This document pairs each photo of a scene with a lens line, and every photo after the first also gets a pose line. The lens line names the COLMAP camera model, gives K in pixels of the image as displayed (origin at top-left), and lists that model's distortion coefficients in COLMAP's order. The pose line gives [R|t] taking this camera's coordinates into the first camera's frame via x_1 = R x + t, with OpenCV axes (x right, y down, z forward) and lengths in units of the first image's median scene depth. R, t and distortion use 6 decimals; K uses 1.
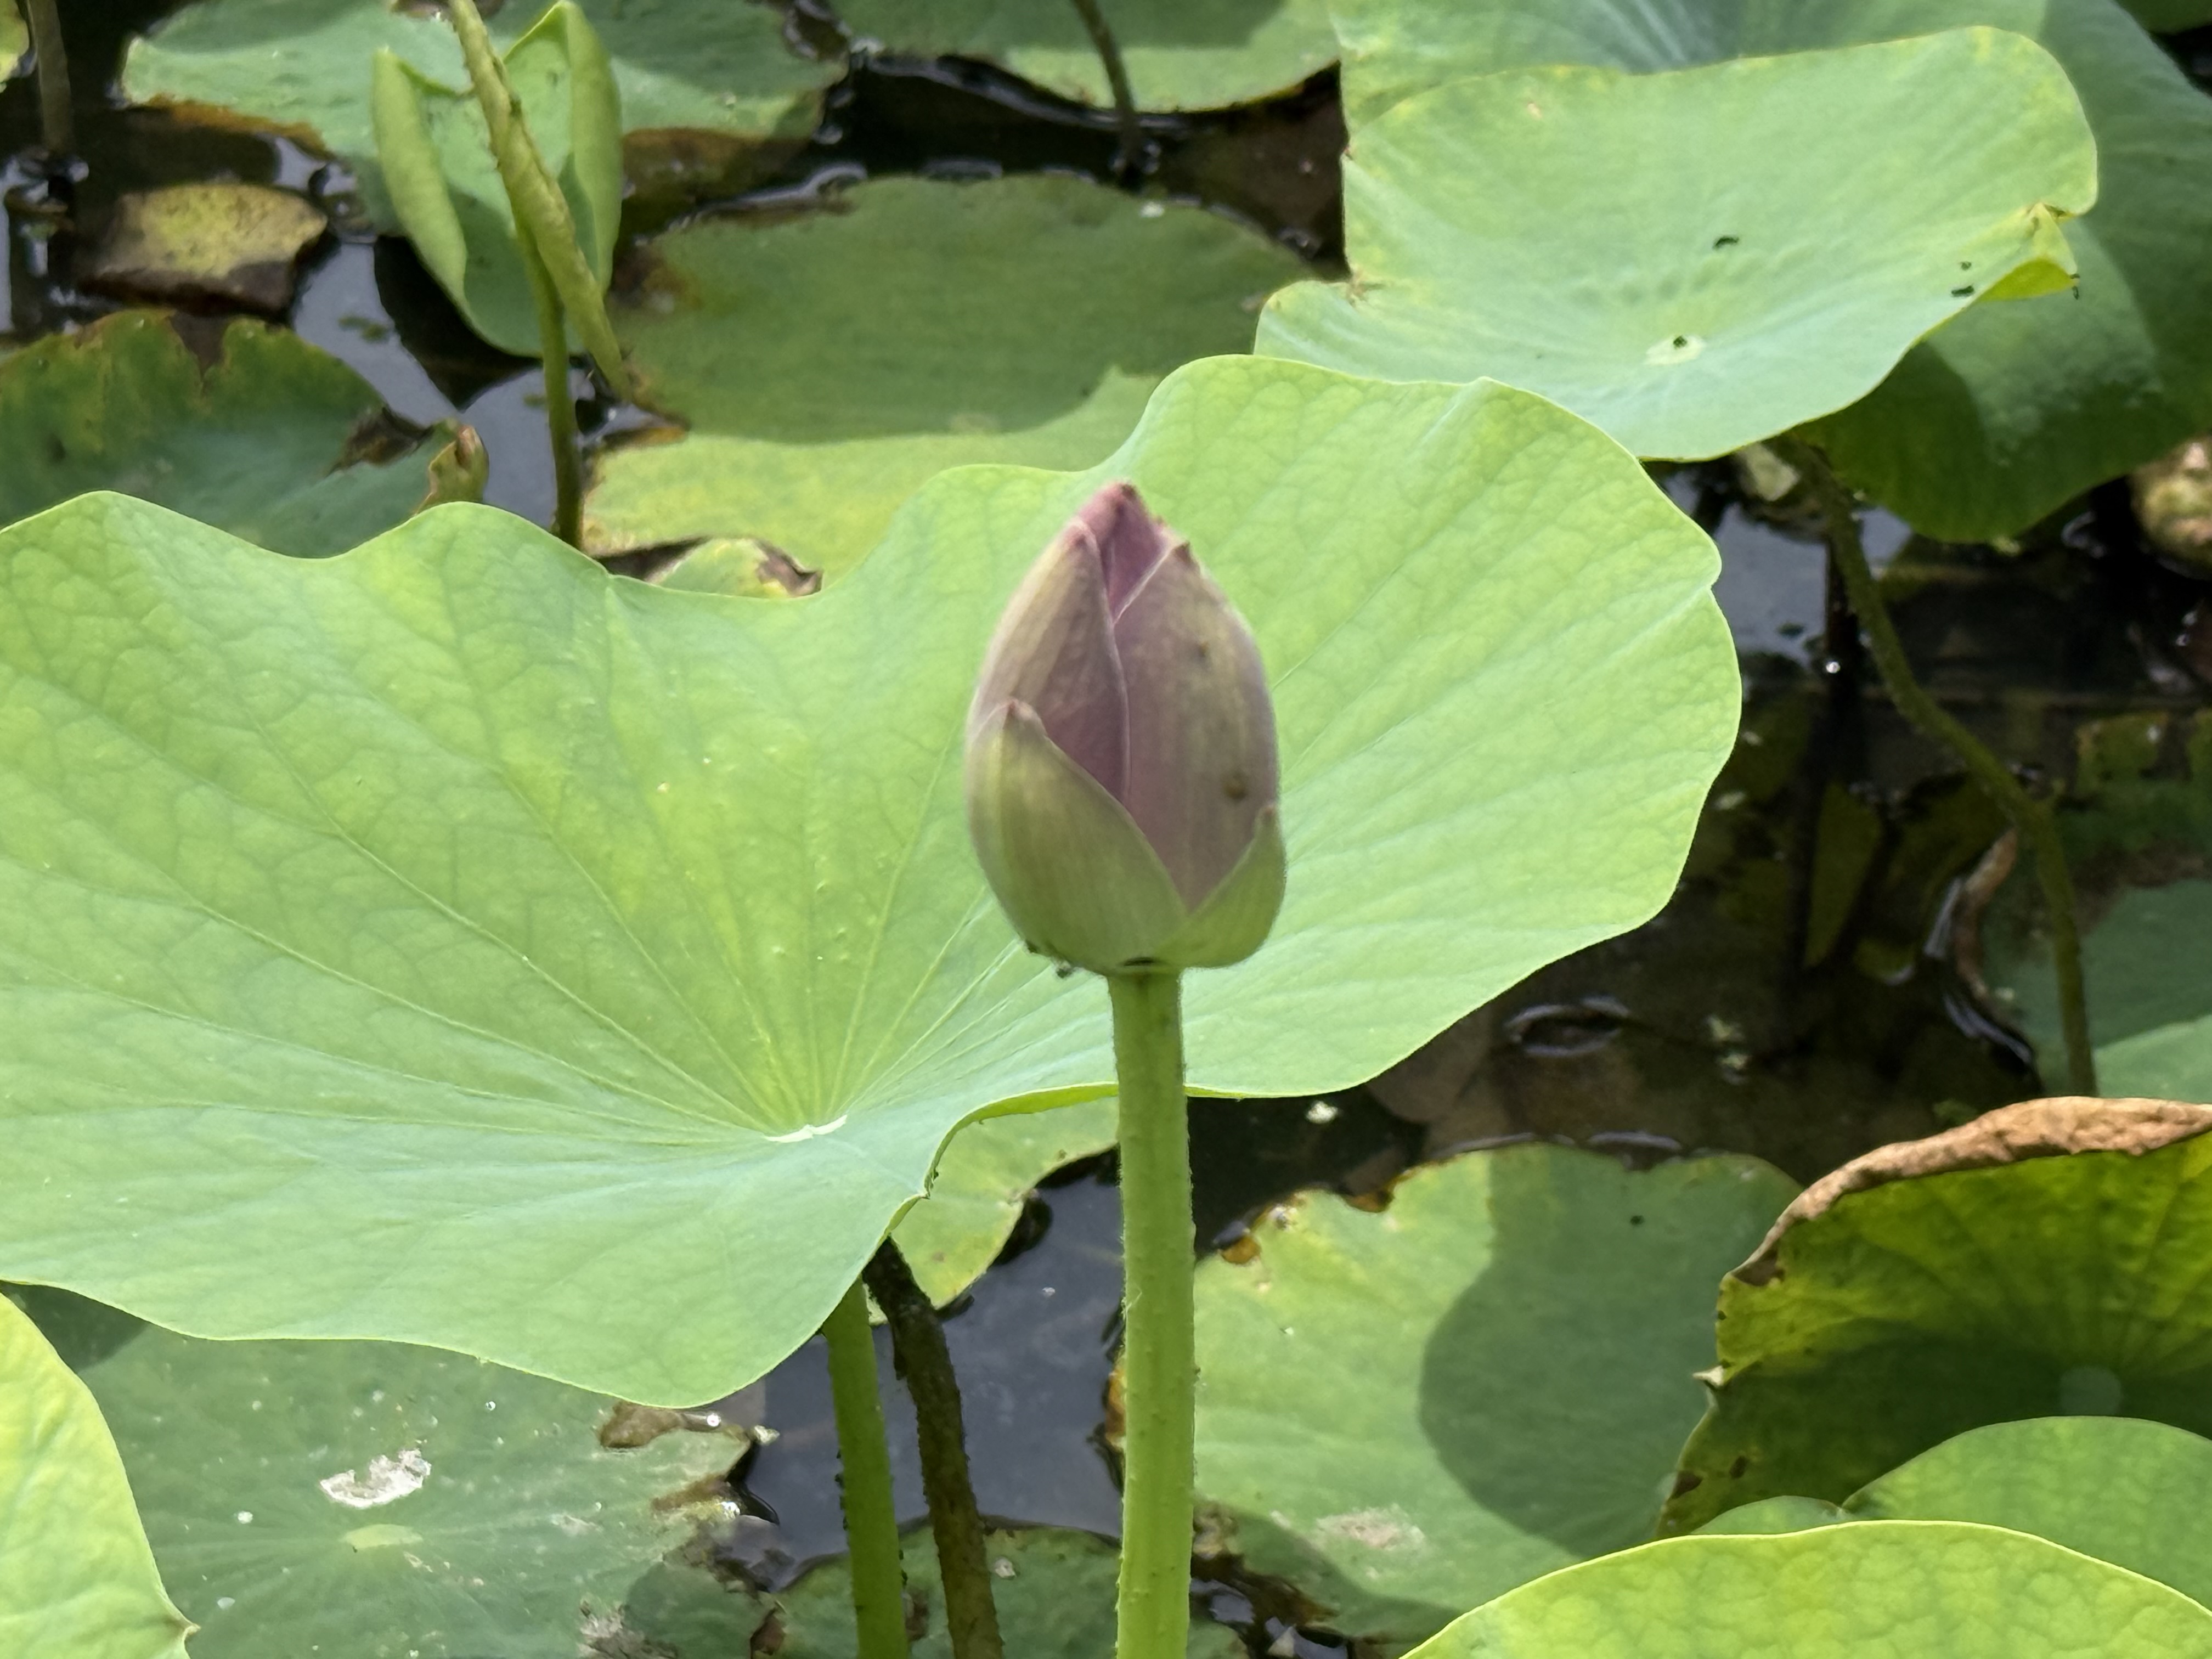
lens RADIAL K [[7780.5, 0, 1105.7], [0, 7780.5, 829.6], [0, 0, 1]] dist [-0.035558, 0.000000]
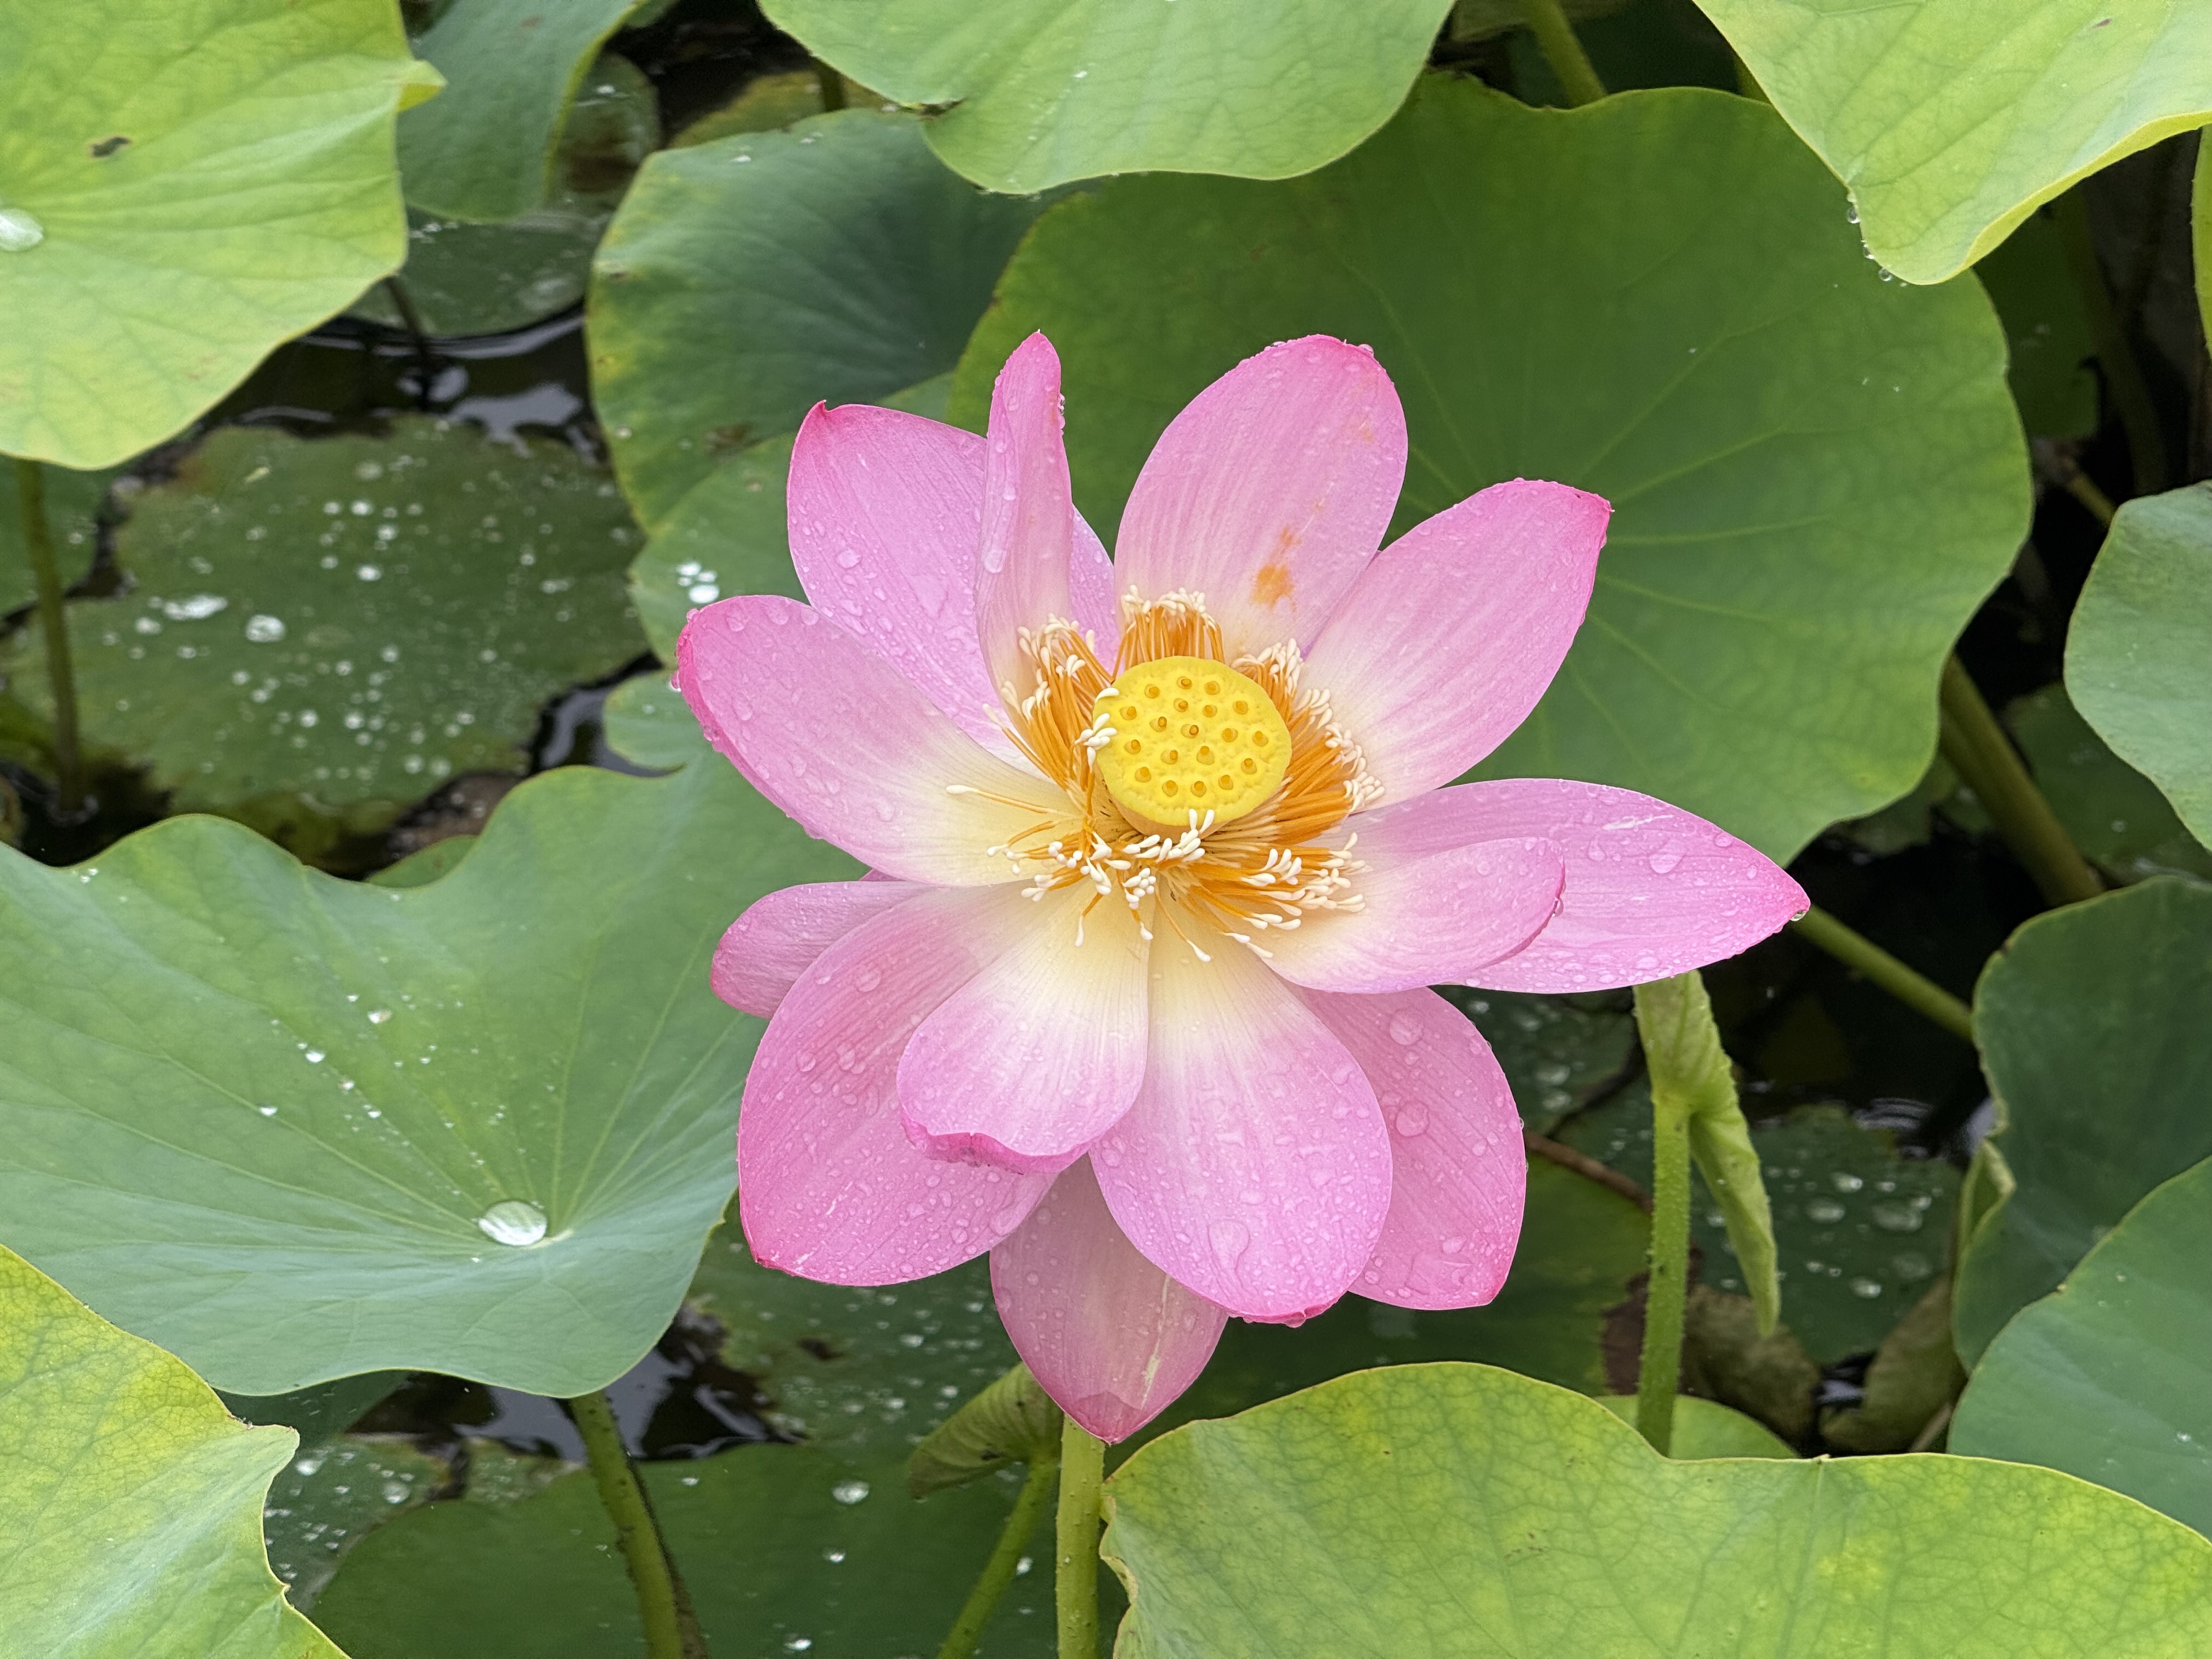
lens RADIAL K [[7738.1, 0, 1106.2], [0, 7738.1, 829.2], [0, 0, 1]] dist [0.081787, 0.000000]
pose [[0.990415, -0.049983, 0.128761, -0.111822], [0.054585, 0.997981, -0.032459, 0.014133], [-0.126879, 0.039176, 0.991144, -0.419120]]
